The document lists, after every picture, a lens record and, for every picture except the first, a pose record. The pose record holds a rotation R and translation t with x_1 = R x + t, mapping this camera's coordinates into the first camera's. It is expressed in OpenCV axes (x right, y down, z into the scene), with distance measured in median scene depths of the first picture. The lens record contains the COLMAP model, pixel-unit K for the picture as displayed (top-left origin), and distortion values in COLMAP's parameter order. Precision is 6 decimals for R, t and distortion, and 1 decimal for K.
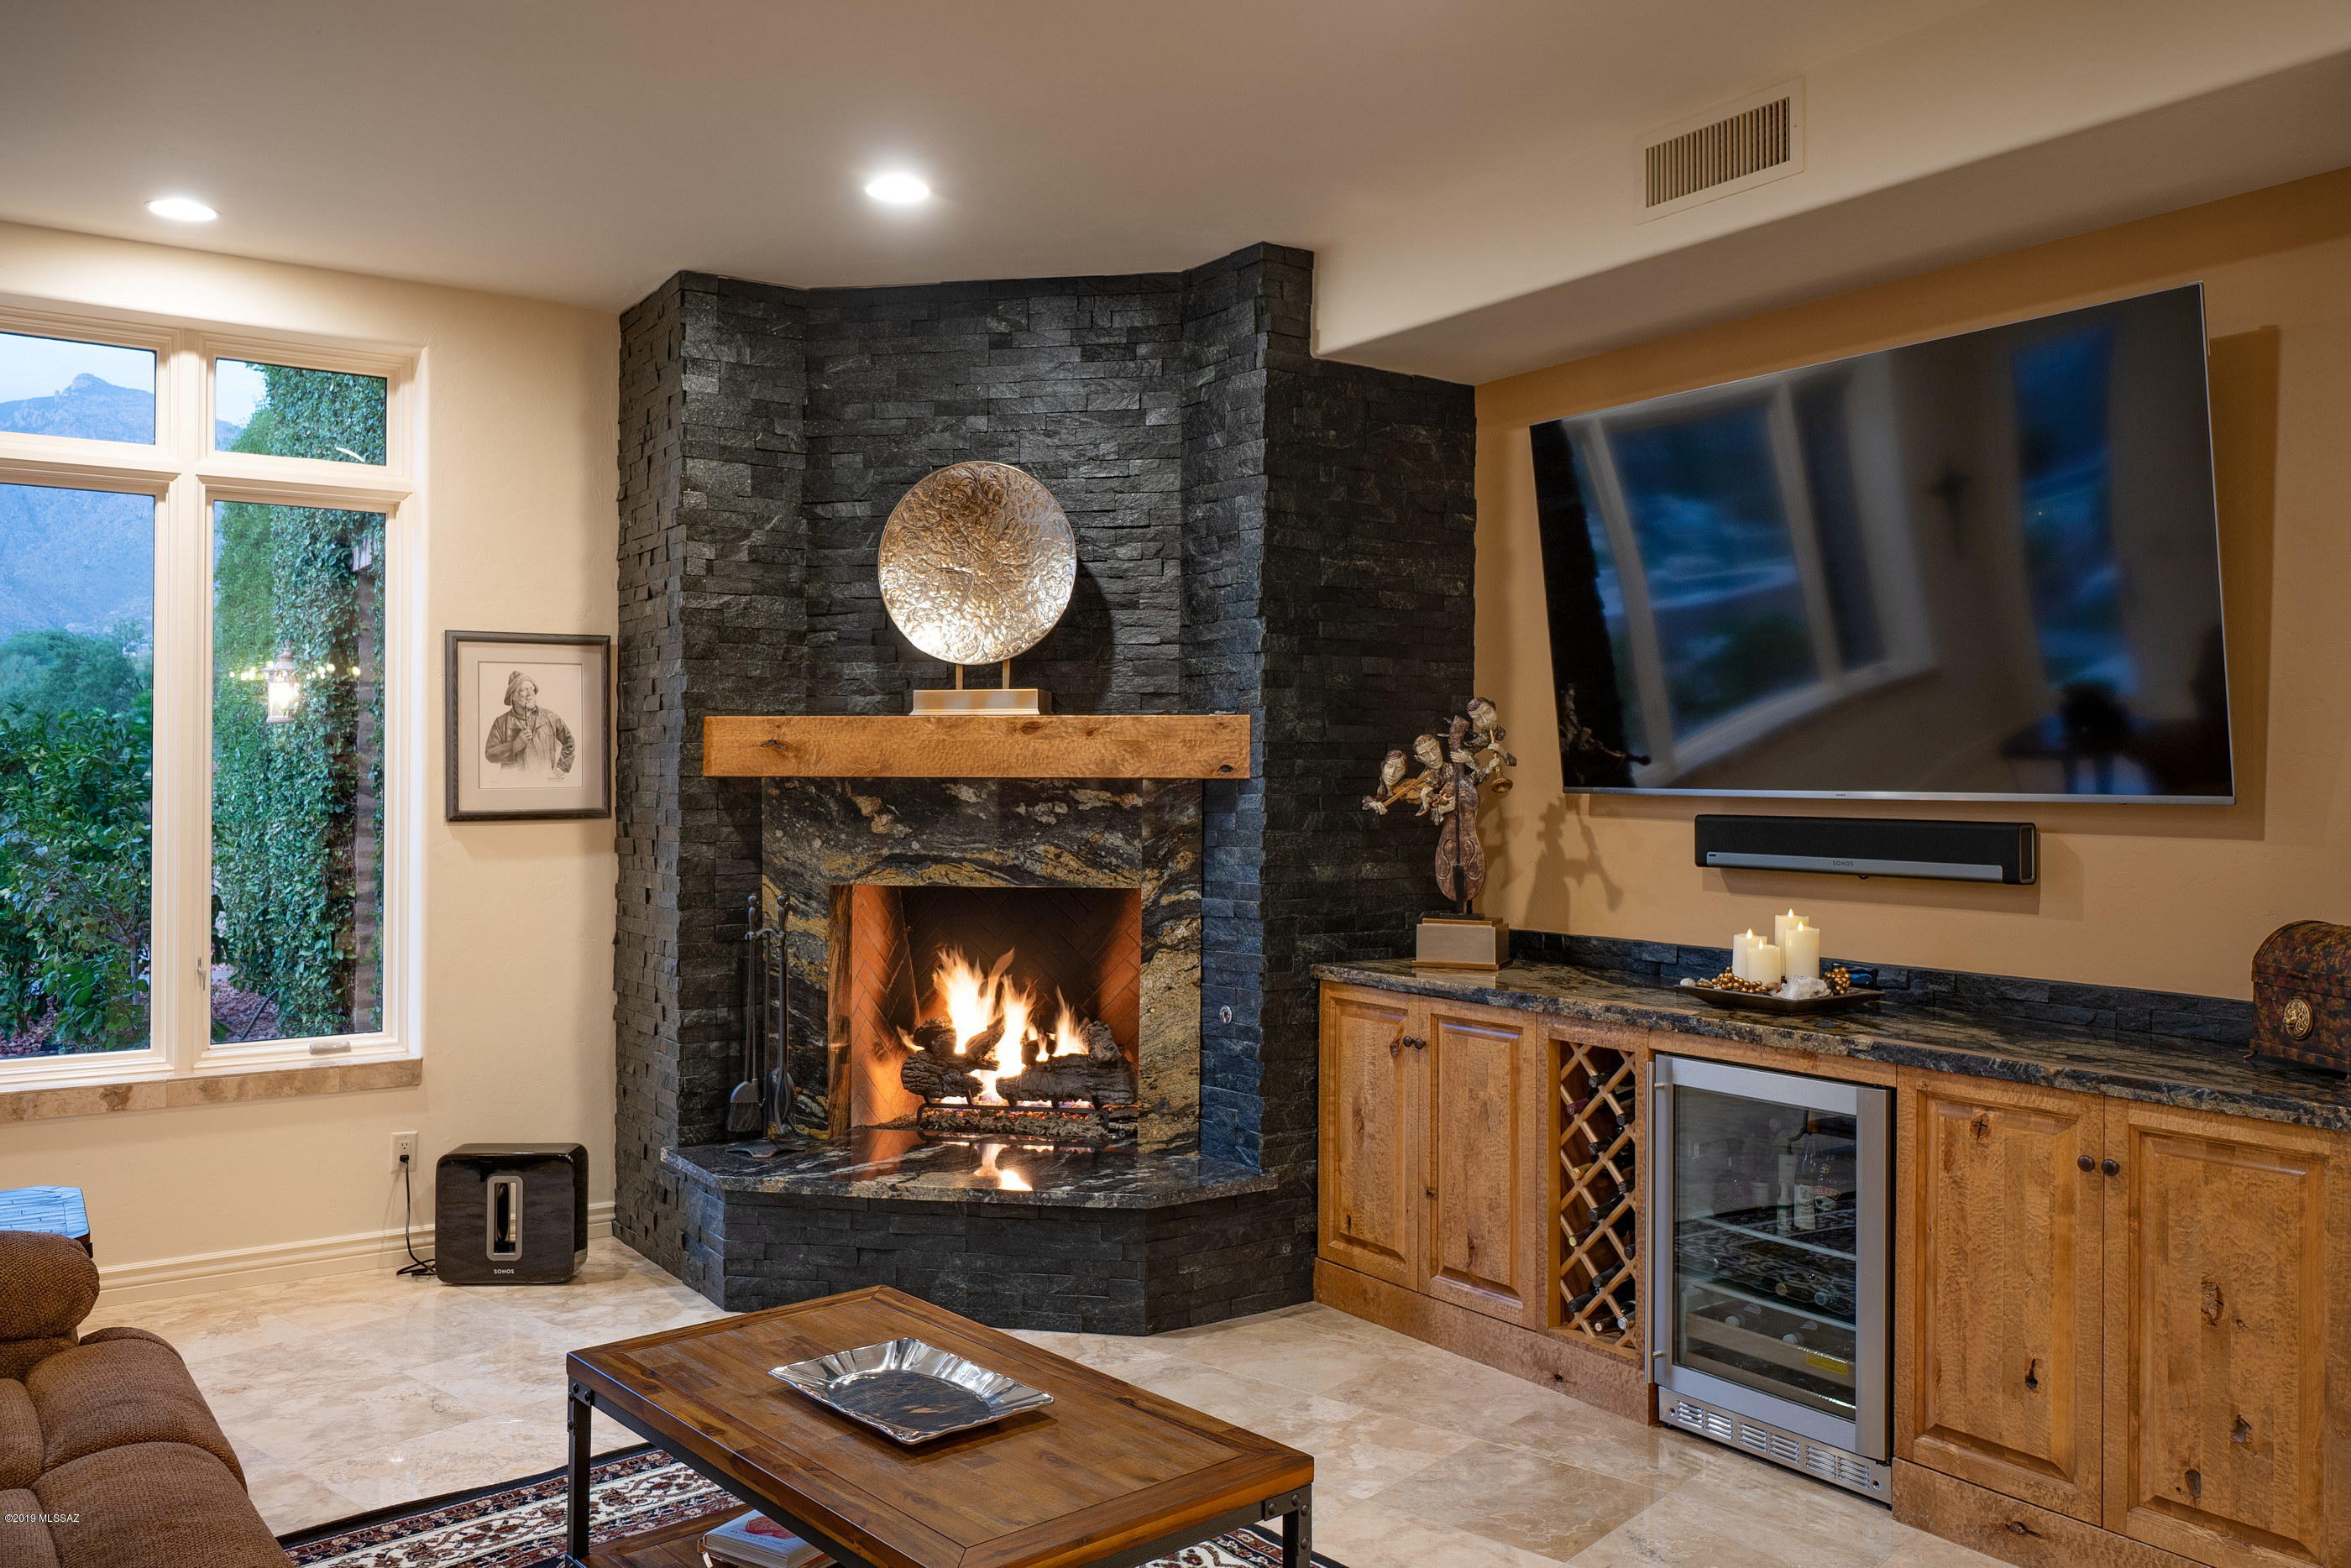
lens RADIAL K [[1813.9, 0, 1177.0], [0, 1813.9, 783.8], [0, 0, 1]] dist [0.000676, 0.004082]
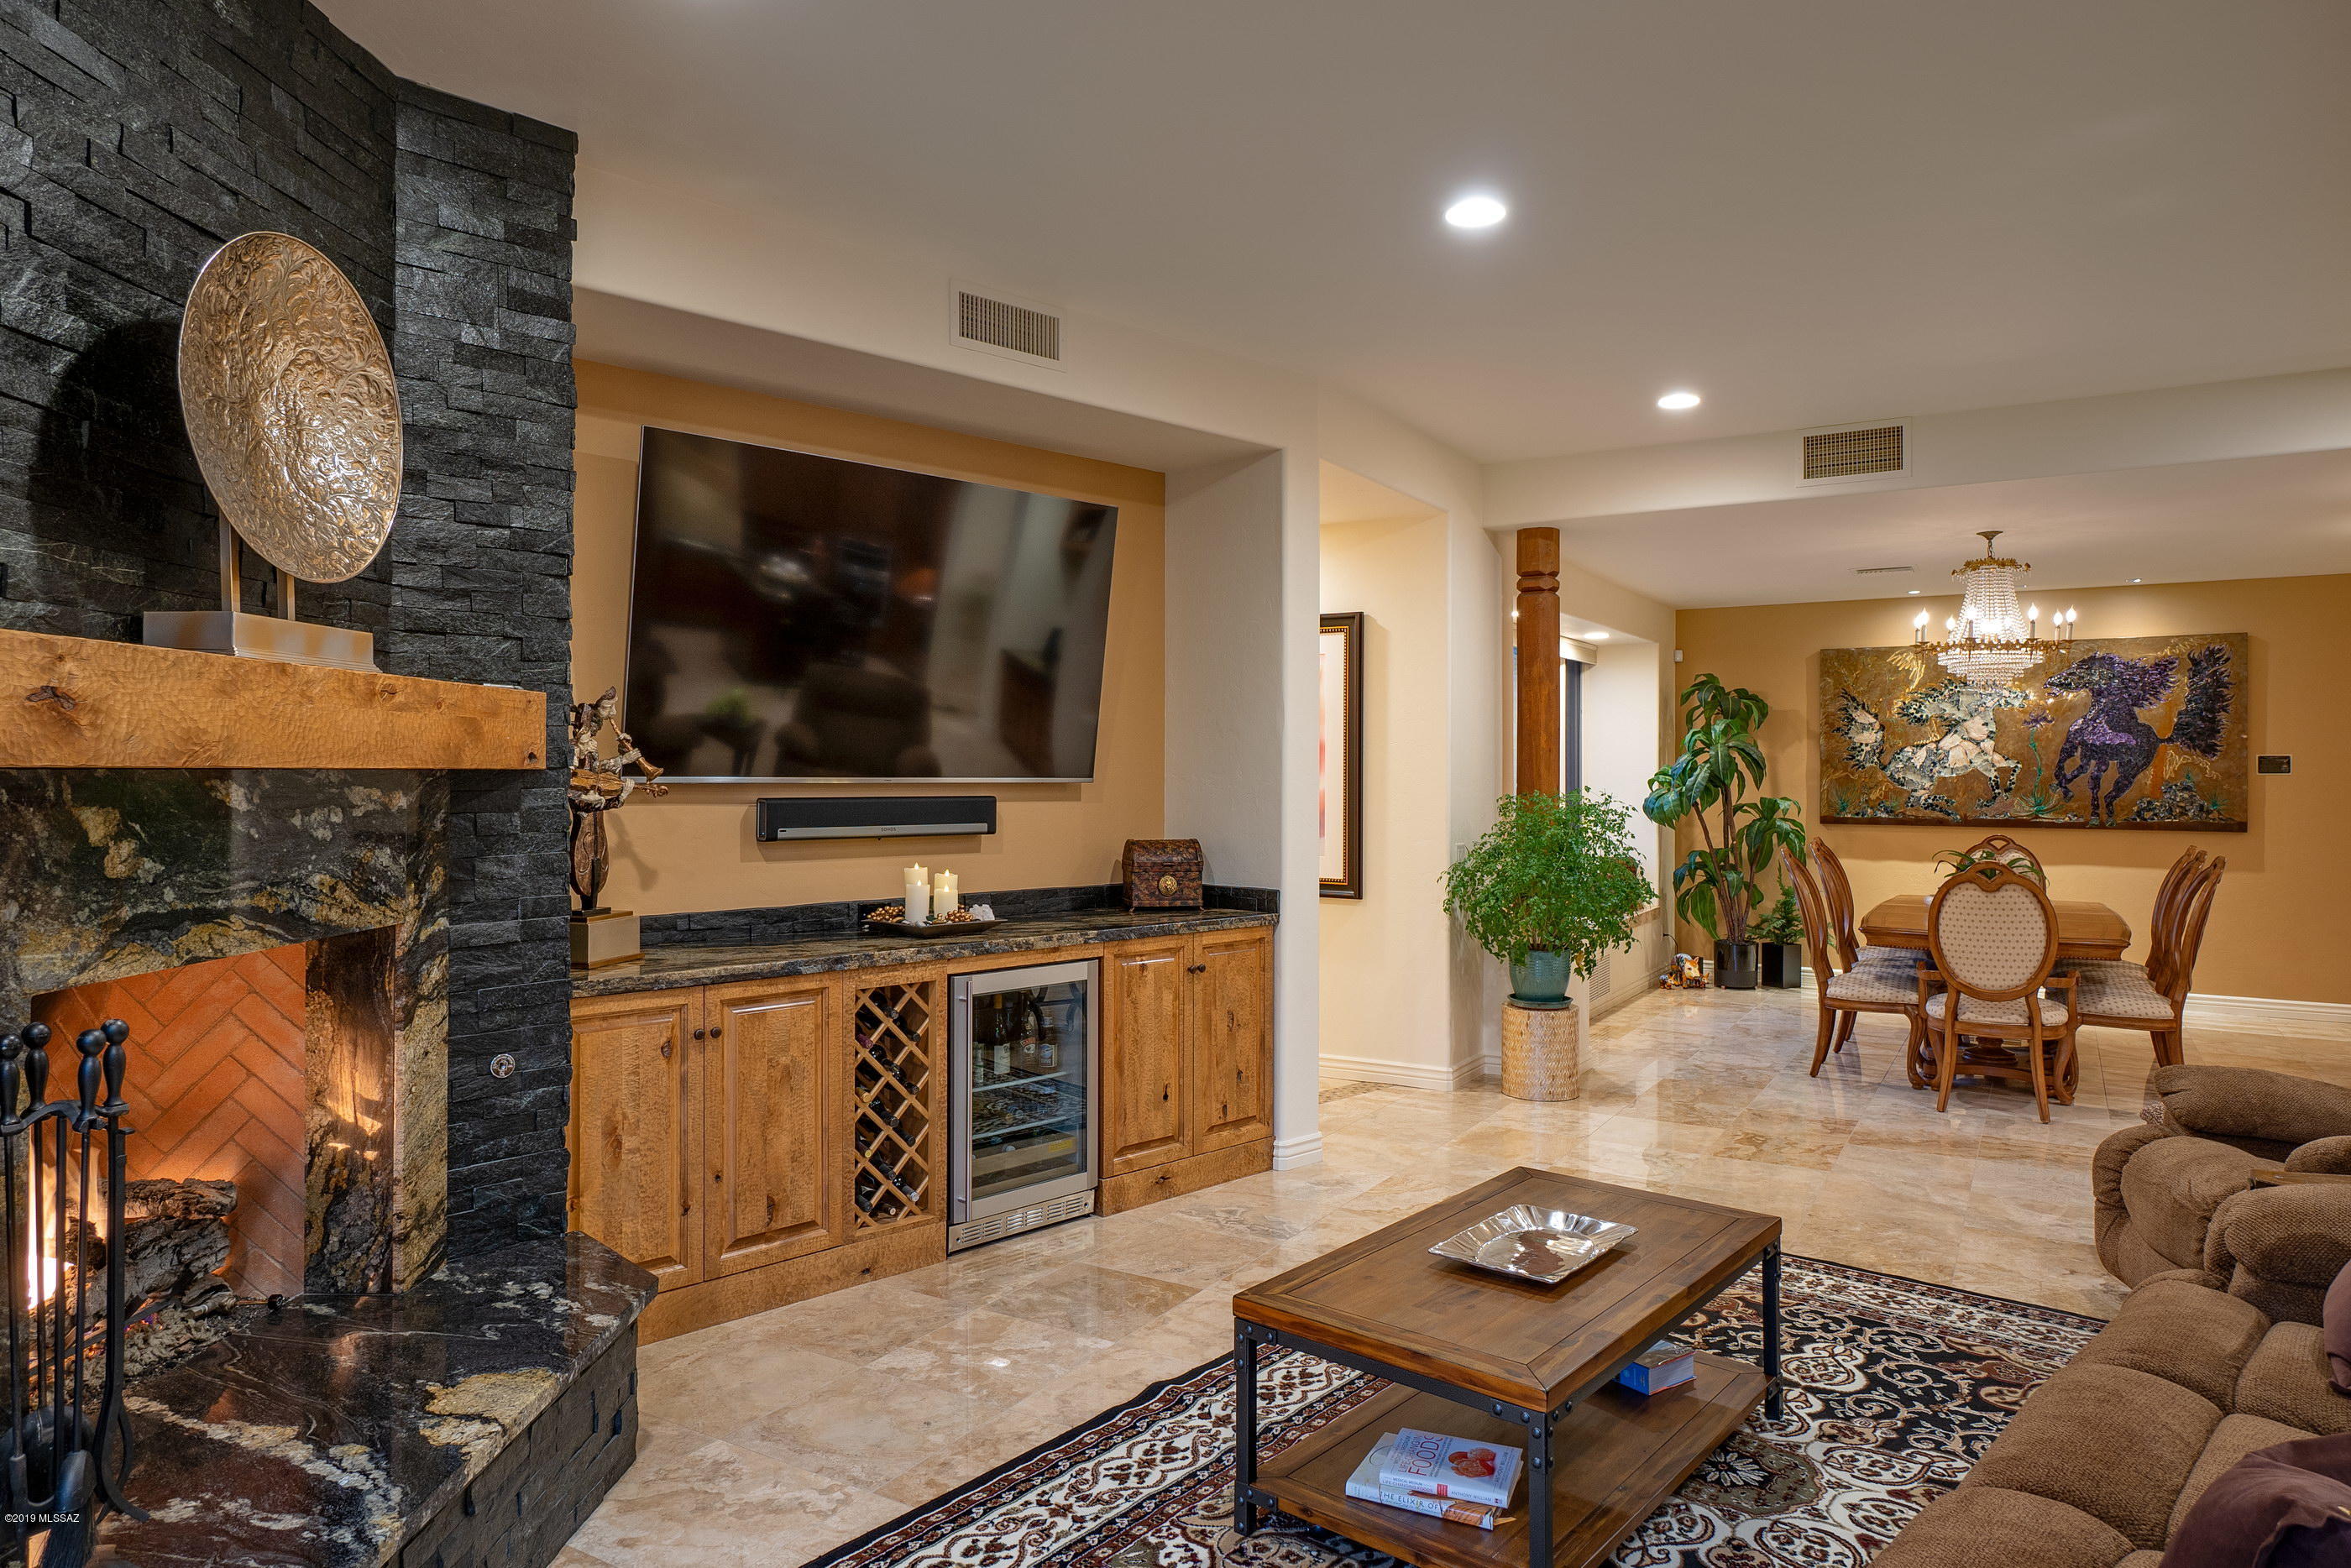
lens RADIAL K [[1431.8, 0, 1169.0], [0, 1431.8, 777.0], [0, 0, 1]] dist [-0.006044, 0.001783]
pose [[-0.146618, -0.007777, 0.989163, -0.662189], [0.002052, 0.999965, 0.008166, -0.004340], [-0.989191, 0.003227, -0.146597, 0.833731]]
